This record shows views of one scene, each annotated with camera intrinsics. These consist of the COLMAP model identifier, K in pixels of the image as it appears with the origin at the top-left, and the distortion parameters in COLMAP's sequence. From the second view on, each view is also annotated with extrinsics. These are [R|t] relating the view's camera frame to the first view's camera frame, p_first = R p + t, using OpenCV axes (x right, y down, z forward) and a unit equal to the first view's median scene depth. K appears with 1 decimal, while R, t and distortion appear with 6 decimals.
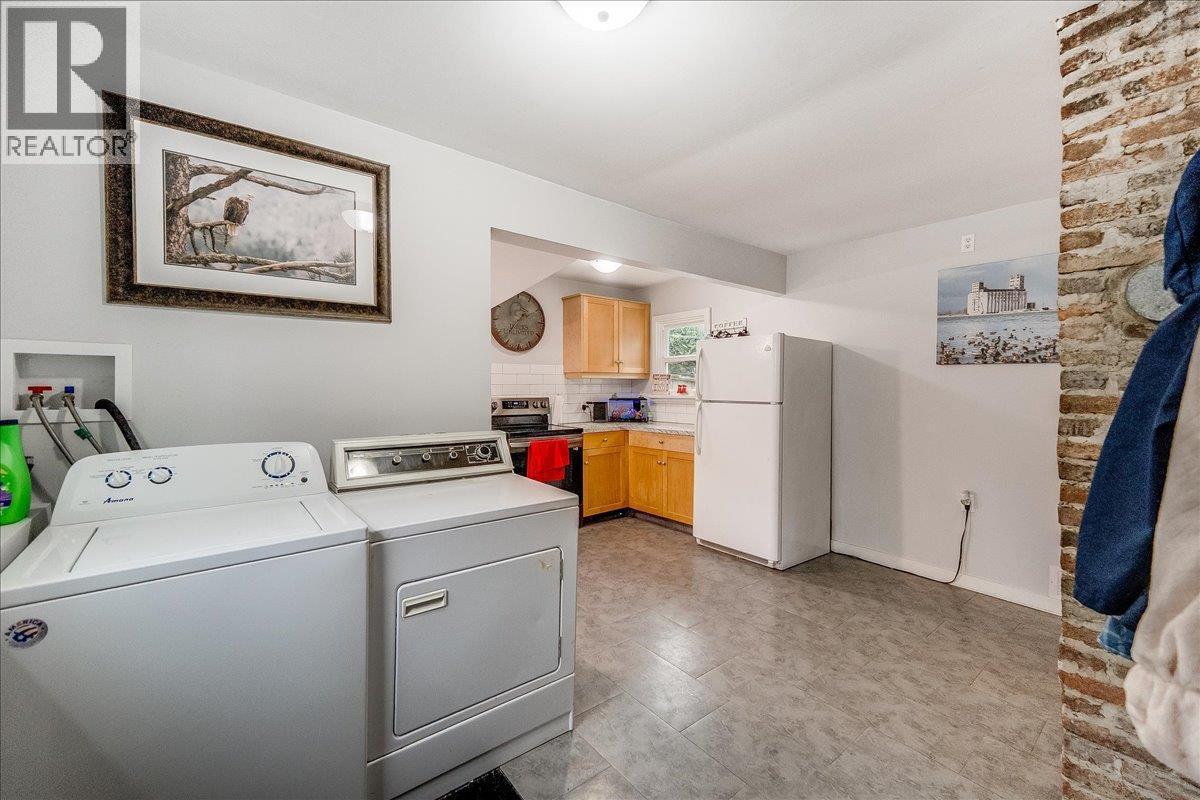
lens RADIAL K [[487.3, 0, 591.2], [0, 487.3, 385.5], [0, 0, 1]] dist [0.003492, 0.000597]
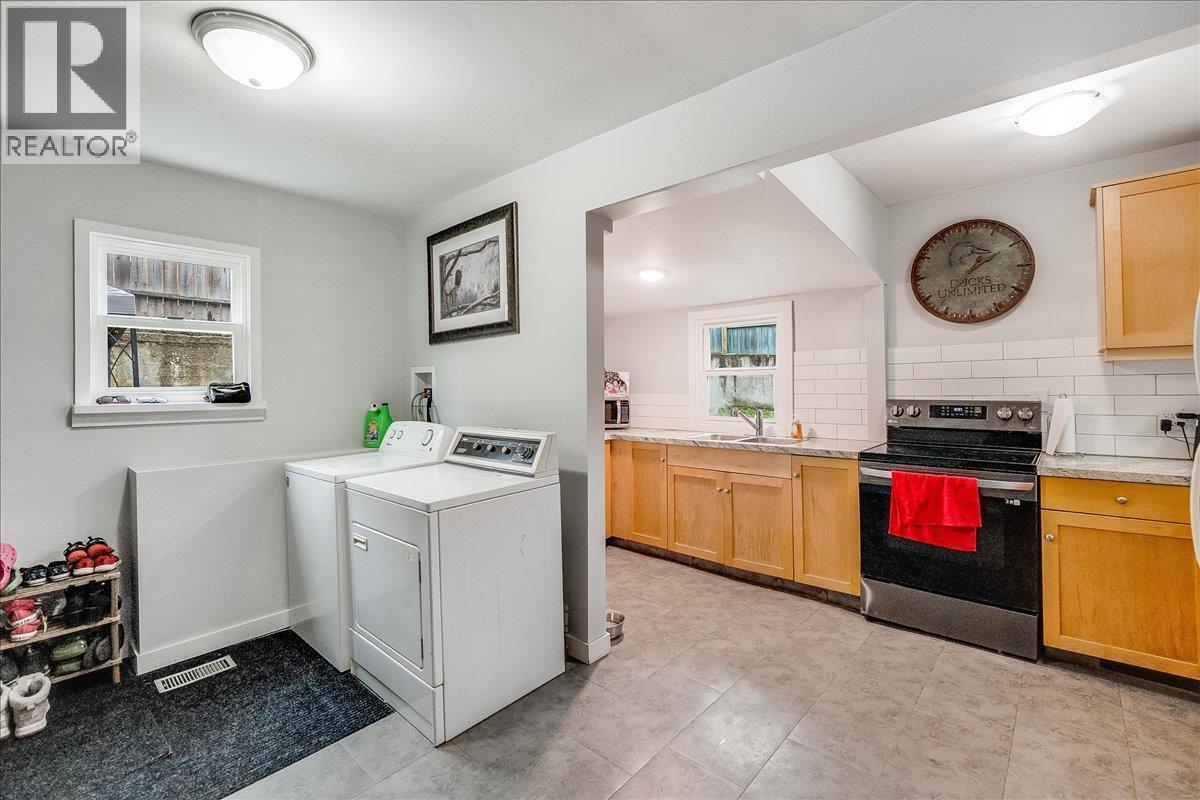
lens RADIAL K [[518.5, 0, 606.7], [0, 518.5, 384.2], [0, 0, 1]] dist [-0.021203, 0.003369]
pose [[0.181647, -0.008106, -0.983330, 0.569679], [0.013477, 0.999893, -0.005753, 0.003800], [0.983271, -0.012208, 0.181737, 0.649103]]
